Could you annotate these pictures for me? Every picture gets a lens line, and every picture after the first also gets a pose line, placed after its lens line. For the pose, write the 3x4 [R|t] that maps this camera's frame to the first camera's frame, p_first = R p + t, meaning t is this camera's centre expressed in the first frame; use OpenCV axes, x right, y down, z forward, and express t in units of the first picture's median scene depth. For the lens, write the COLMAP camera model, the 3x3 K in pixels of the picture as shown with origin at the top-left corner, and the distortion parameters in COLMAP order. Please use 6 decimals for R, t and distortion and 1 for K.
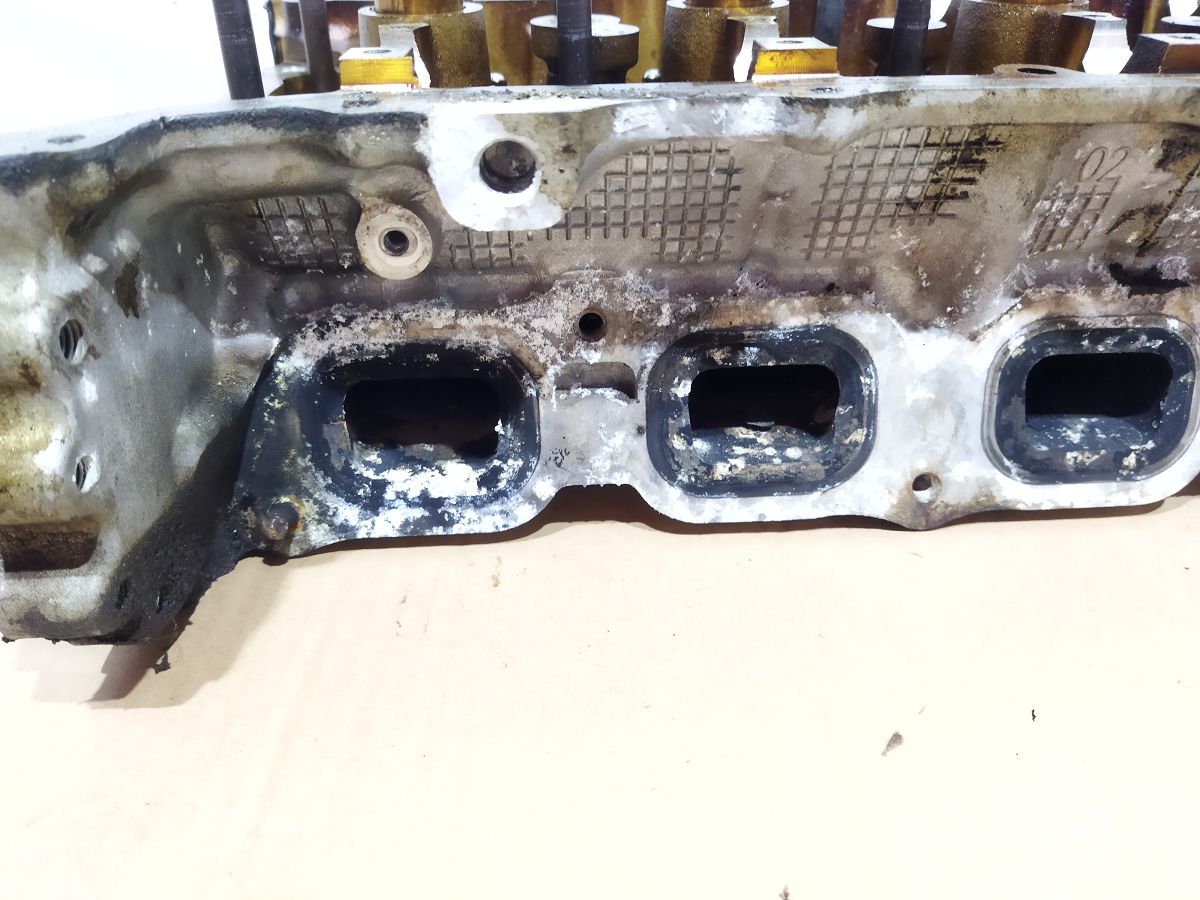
lens RADIAL K [[928.2, 0, 592.3], [0, 928.2, 445.9], [0, 0, 1]] dist [0.082607, -0.170069]
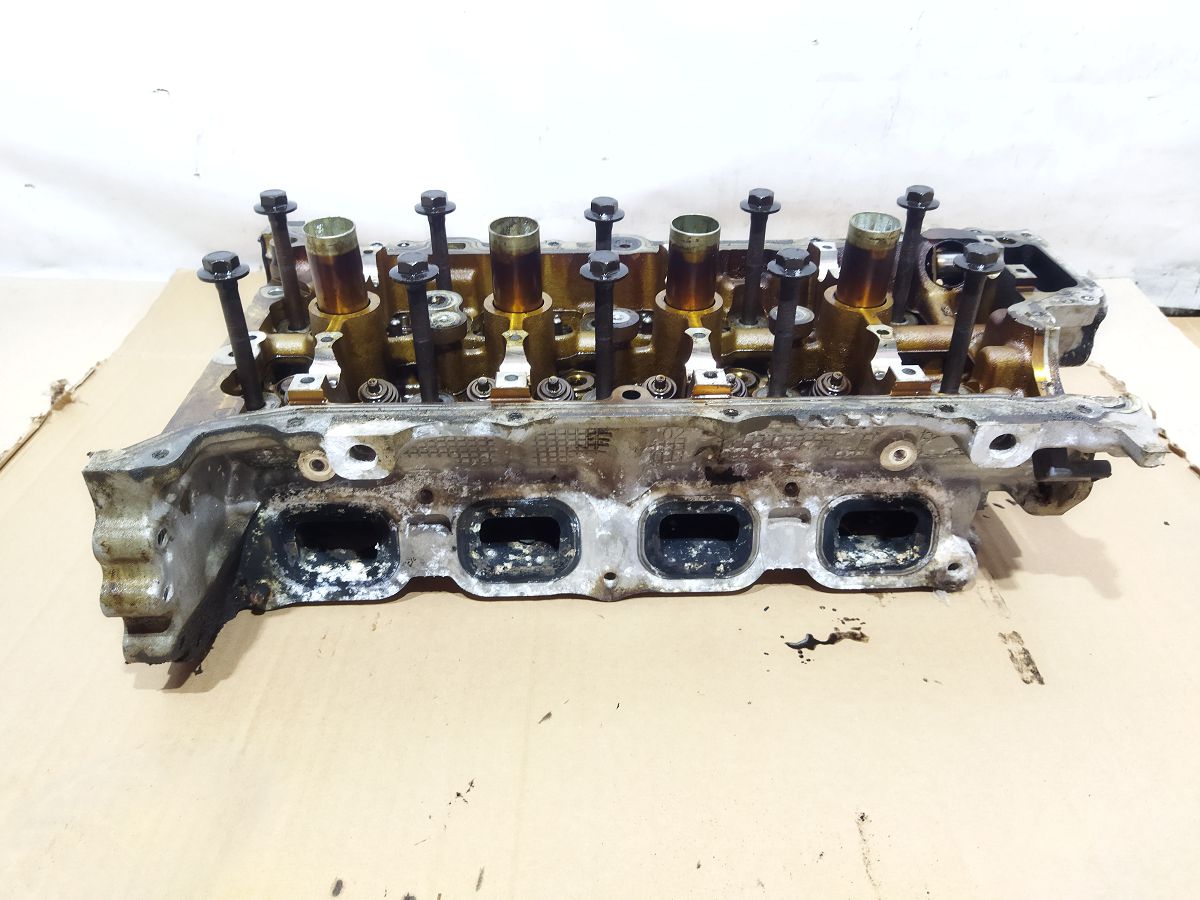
lens RADIAL K [[921.8, 0, 600.0], [0, 921.8, 439.2], [0, 0, 1]] dist [0.086366, -0.147956]
pose [[0.999715, 0.023636, -0.003481, 0.347507], [-0.023455, 0.998700, 0.045247, -0.328679], [0.004546, -0.045152, 0.998970, -0.853167]]
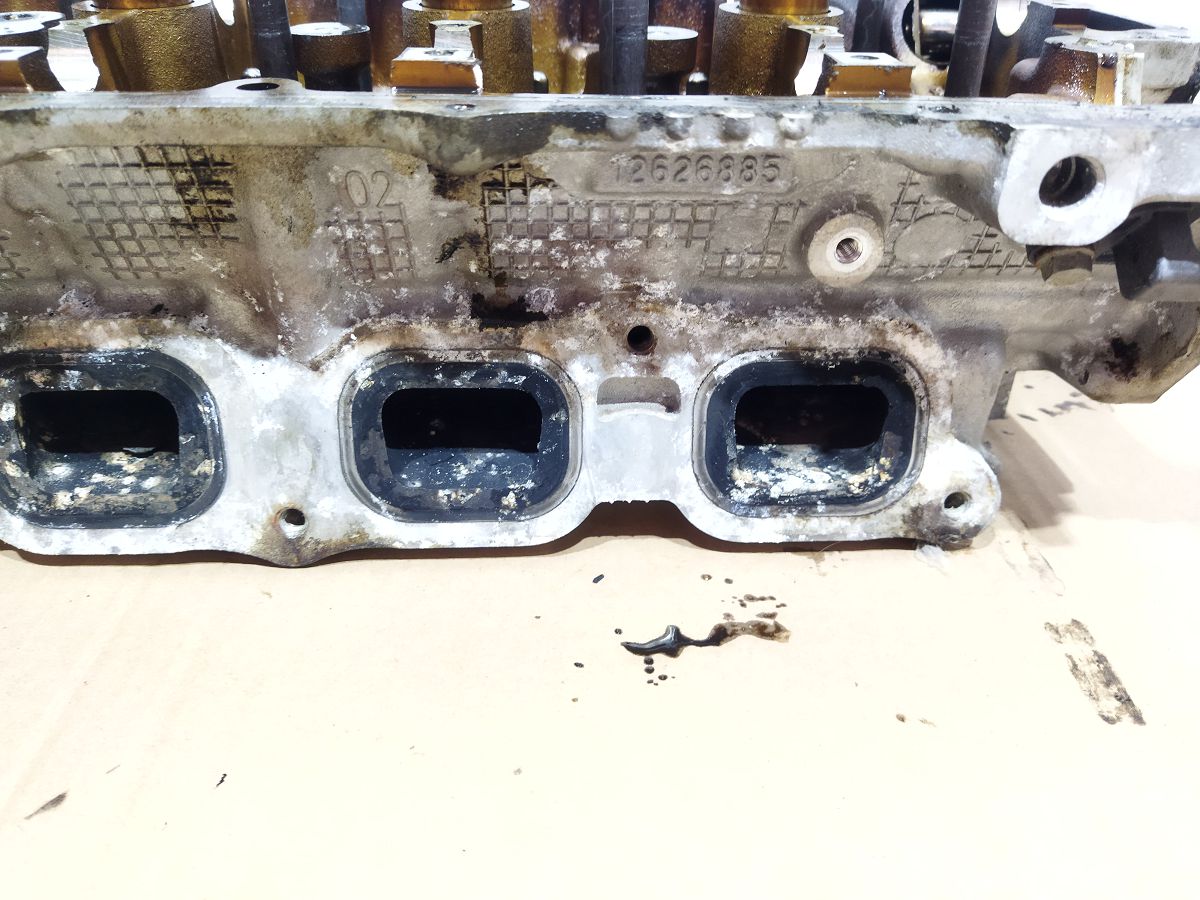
lens RADIAL K [[916.8, 0, 614.2], [0, 916.8, 442.7], [0, 0, 1]] dist [0.071176, -0.153519]
pose [[0.999365, 0.028835, 0.020913, 0.683571], [-0.029114, 0.999489, 0.013173, -0.060390], [-0.020522, -0.013773, 0.999695, 0.063702]]
